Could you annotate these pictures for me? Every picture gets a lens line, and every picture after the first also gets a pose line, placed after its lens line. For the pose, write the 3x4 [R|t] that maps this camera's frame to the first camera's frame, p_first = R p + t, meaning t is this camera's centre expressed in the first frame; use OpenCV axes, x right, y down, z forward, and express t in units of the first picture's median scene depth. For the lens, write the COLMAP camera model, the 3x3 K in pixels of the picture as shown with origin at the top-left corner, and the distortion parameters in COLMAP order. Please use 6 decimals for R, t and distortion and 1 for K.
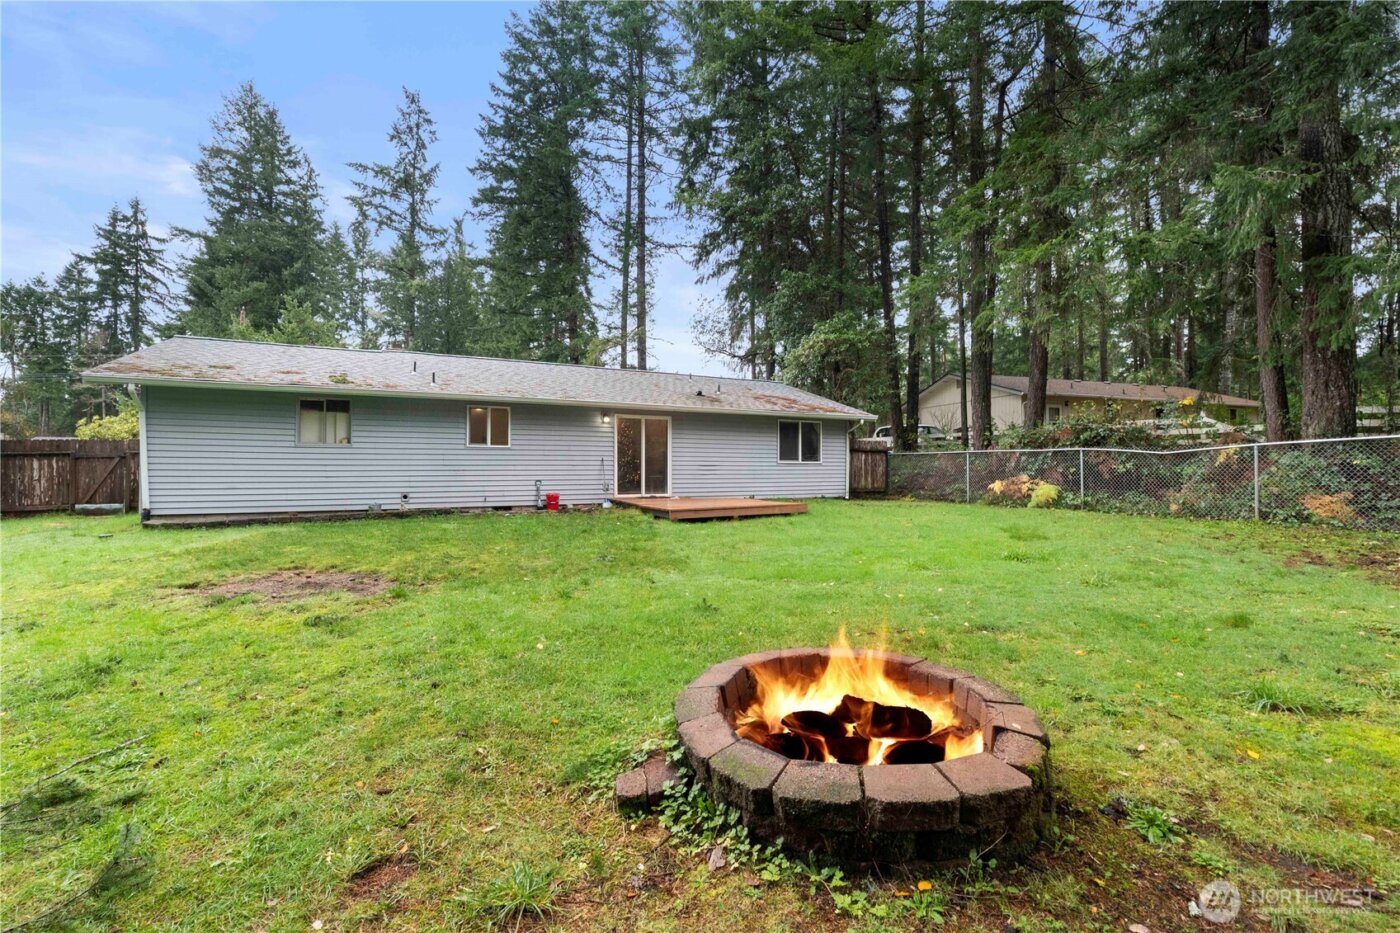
lens RADIAL K [[593.3, 0, 698.1], [0, 593.3, 468.1], [0, 0, 1]] dist [-0.009207, -0.000914]
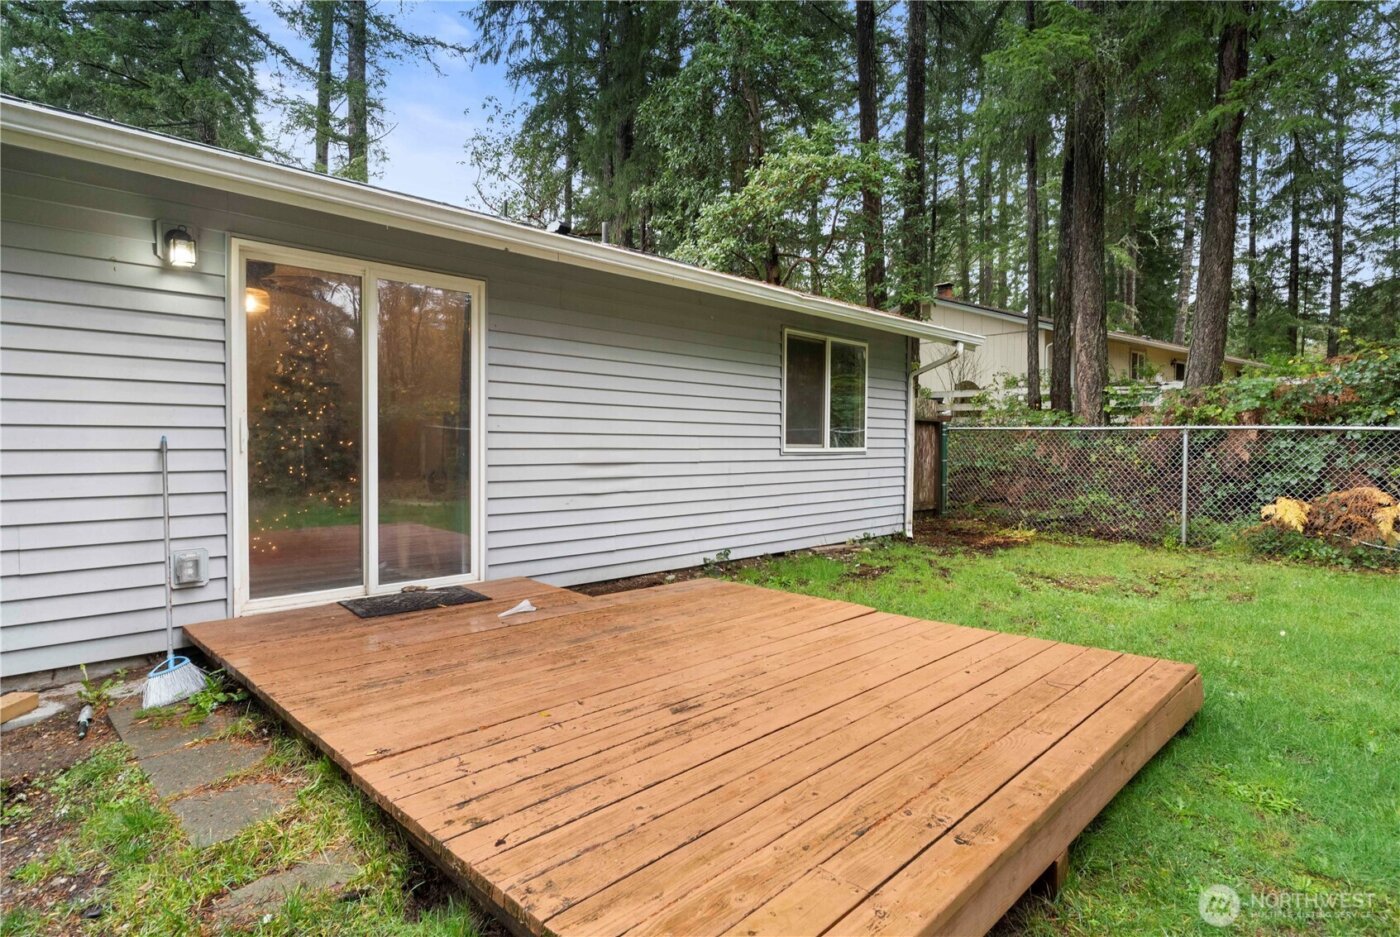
lens RADIAL K [[759.2, 0, 699.9], [0, 759.2, 457.8], [0, 0, 1]] dist [0.001568, 0.000283]
pose [[0.946843, 0.000336, 0.321695, -0.057230], [-0.008920, 0.999642, 0.025211, -0.016199], [-0.321571, -0.026741, 0.946508, 0.584164]]
